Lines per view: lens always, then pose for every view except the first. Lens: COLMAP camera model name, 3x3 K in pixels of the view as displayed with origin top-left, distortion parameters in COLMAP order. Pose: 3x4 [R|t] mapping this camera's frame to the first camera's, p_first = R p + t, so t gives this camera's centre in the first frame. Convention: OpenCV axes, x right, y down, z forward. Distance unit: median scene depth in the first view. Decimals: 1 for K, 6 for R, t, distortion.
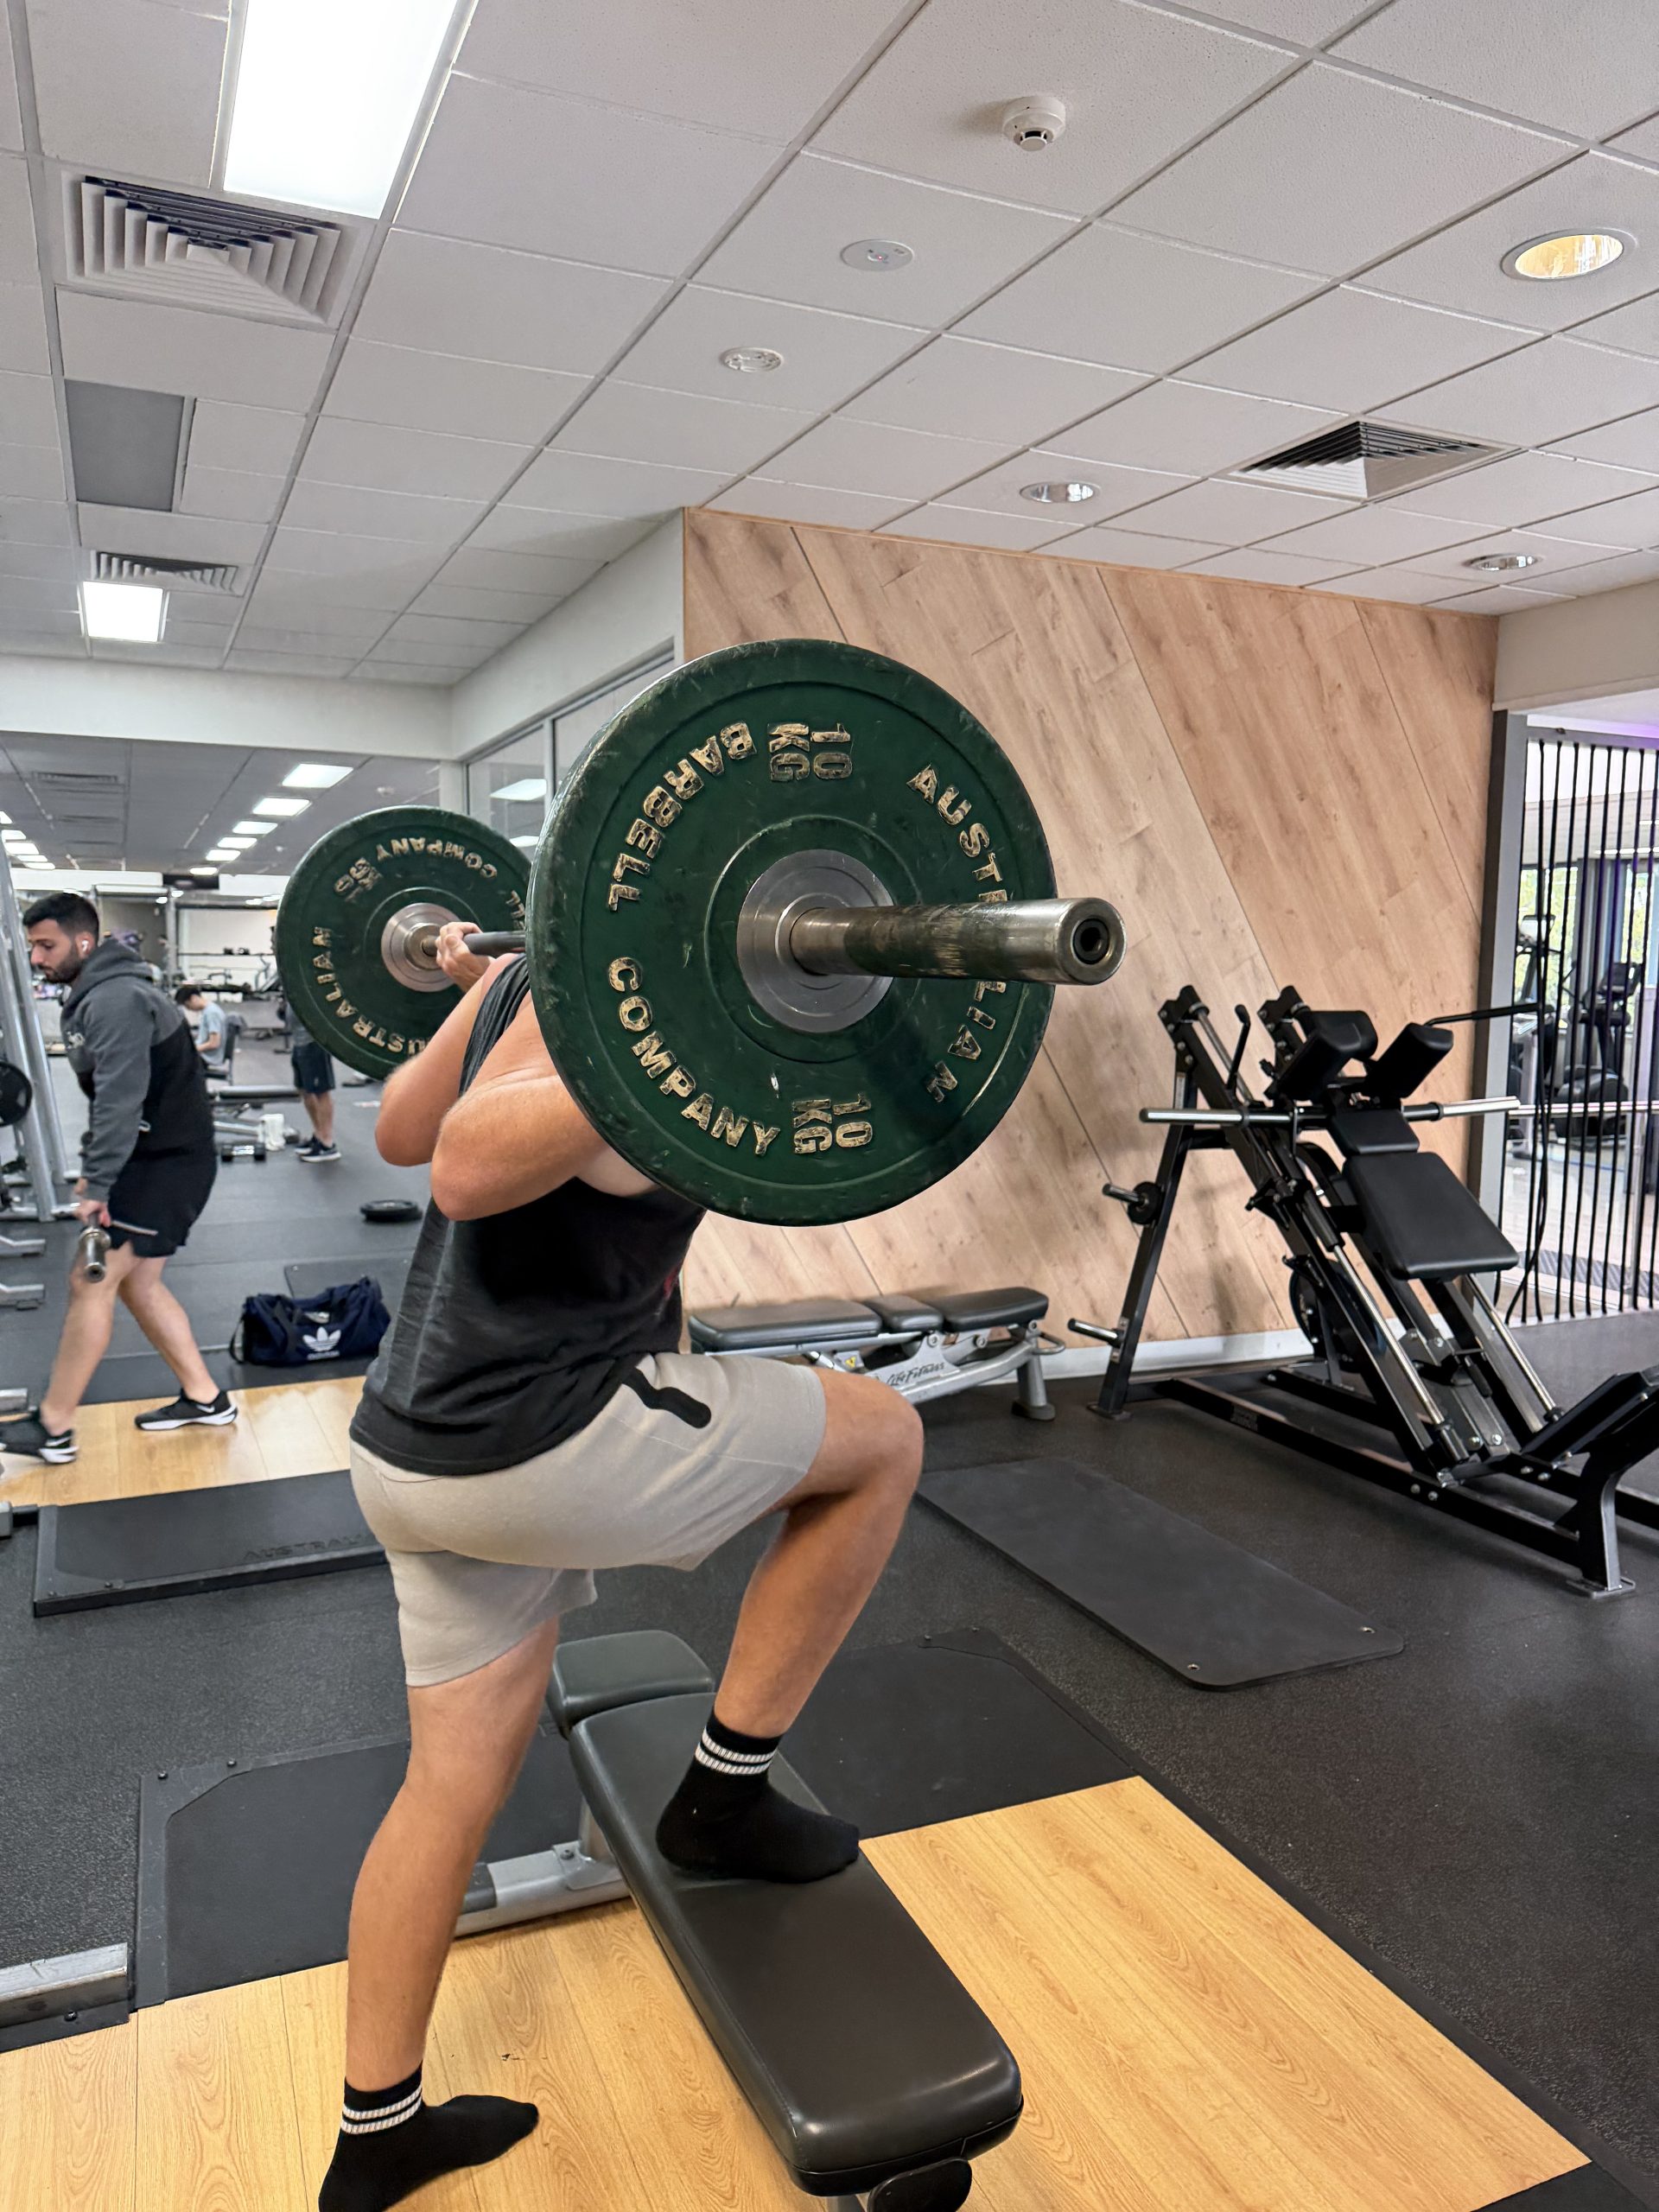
lens RADIAL K [[1552.7, 0, 827.9], [0, 1552.7, 1141.8], [0, 0, 1]] dist [0.049608, -0.057506]
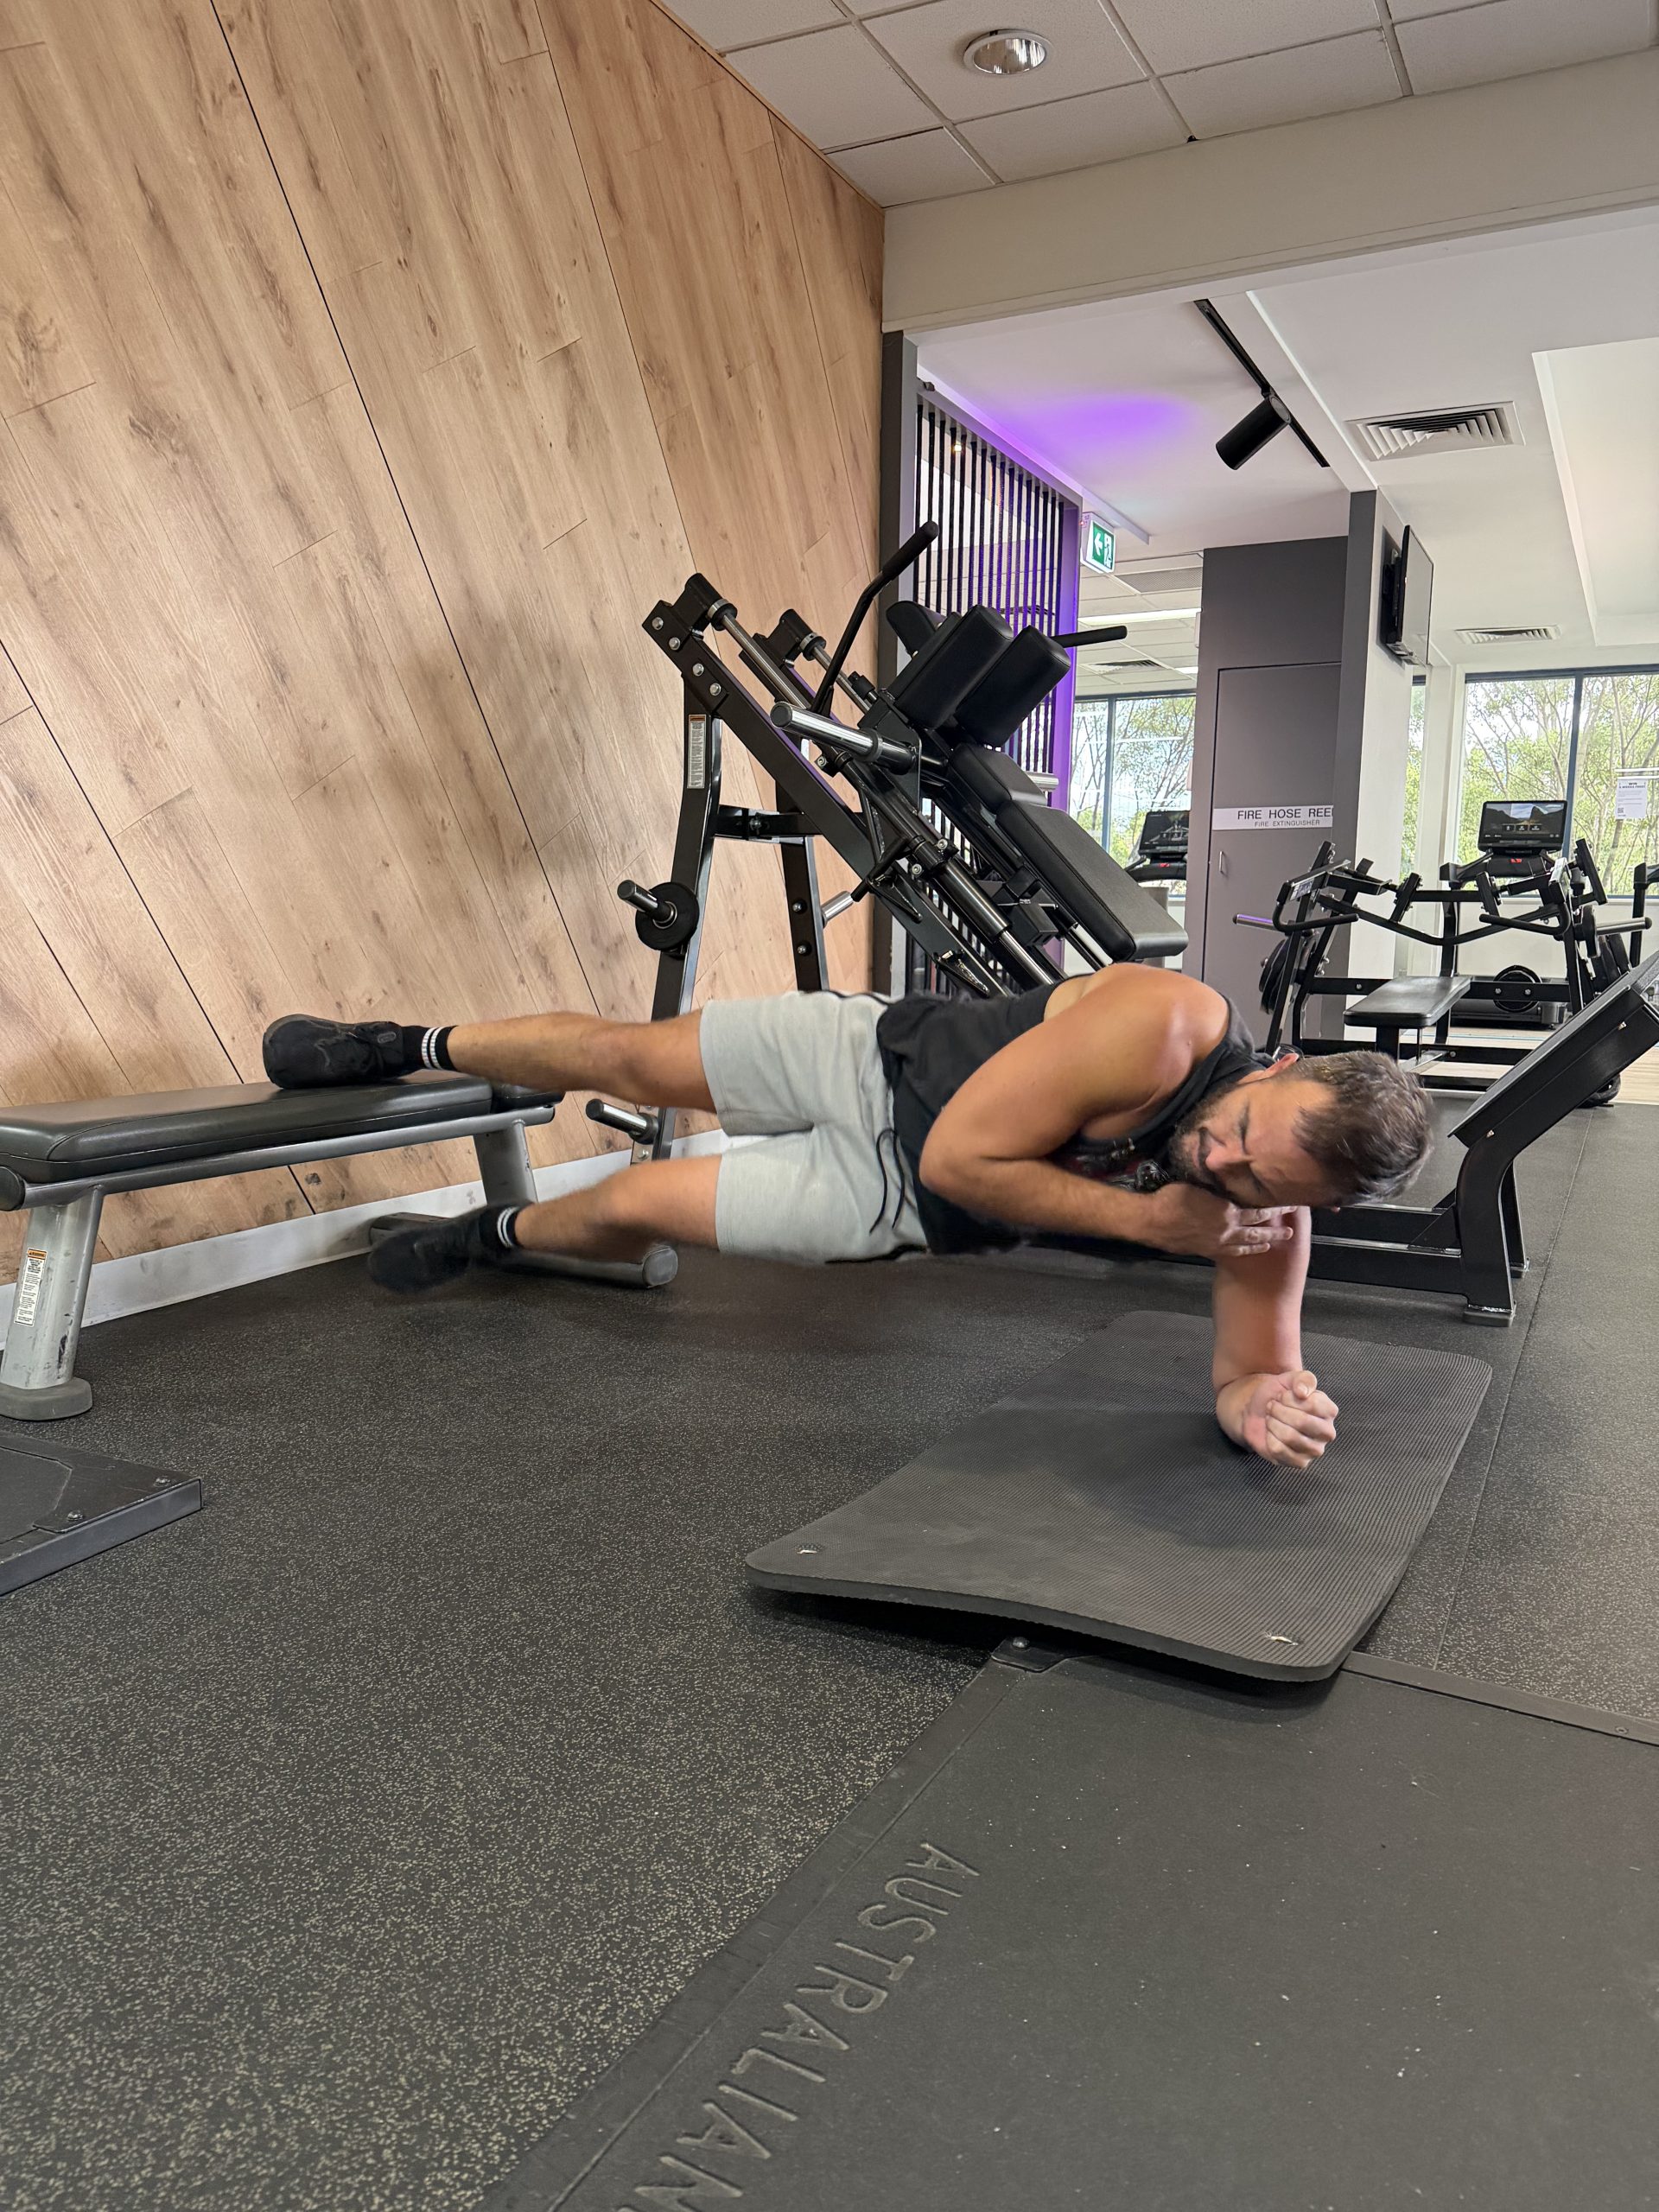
lens RADIAL K [[1574.4, 0, 853.4], [0, 1574.4, 1141.6], [0, 0, 1]] dist [0.021817, -0.031276]
pose [[0.758595, -0.096260, 0.644412, -0.165588], [0.084345, 0.995213, 0.049372, 0.107369], [-0.646080, 0.016899, 0.763083, 0.460351]]
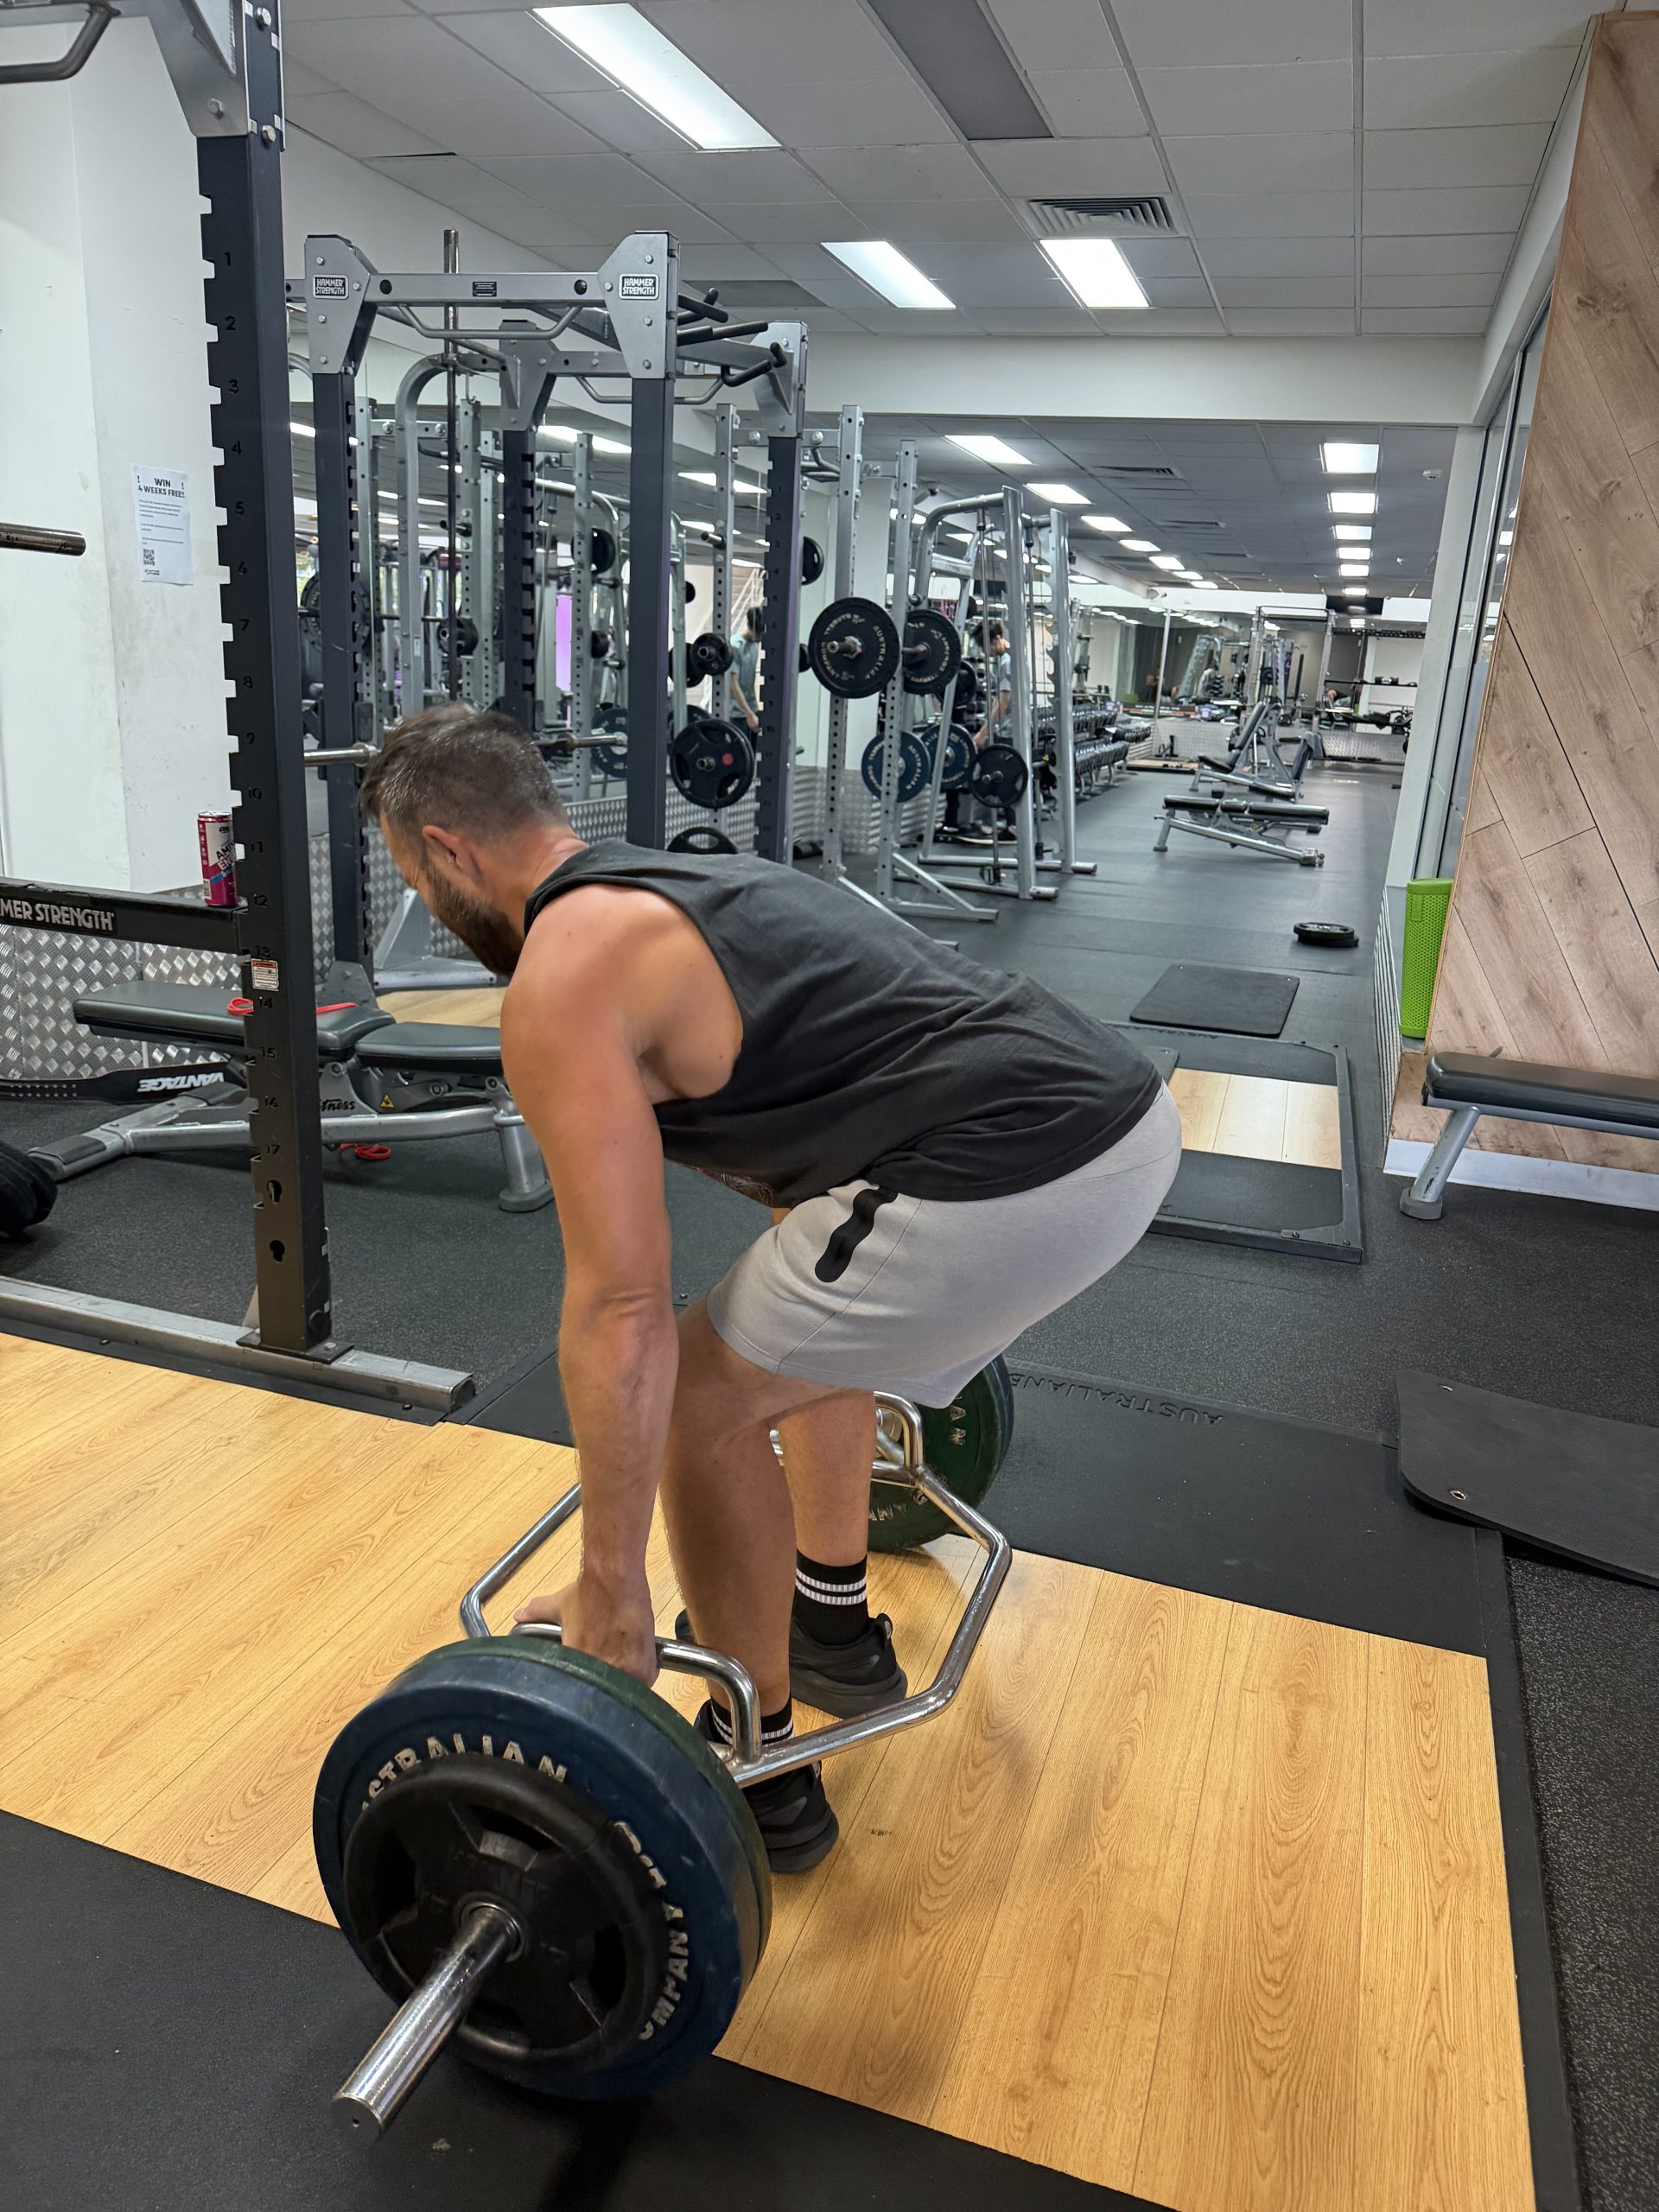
lens RADIAL K [[1574.4, 0, 848.1], [0, 1574.4, 1138.7], [0, 0, 1]] dist [0.021817, -0.031276]
pose [[0.738777, 0.224133, -0.635589, 0.226032], [-0.128815, 0.972654, 0.193266, 0.027250], [0.661525, -0.060907, 0.747446, 0.130933]]
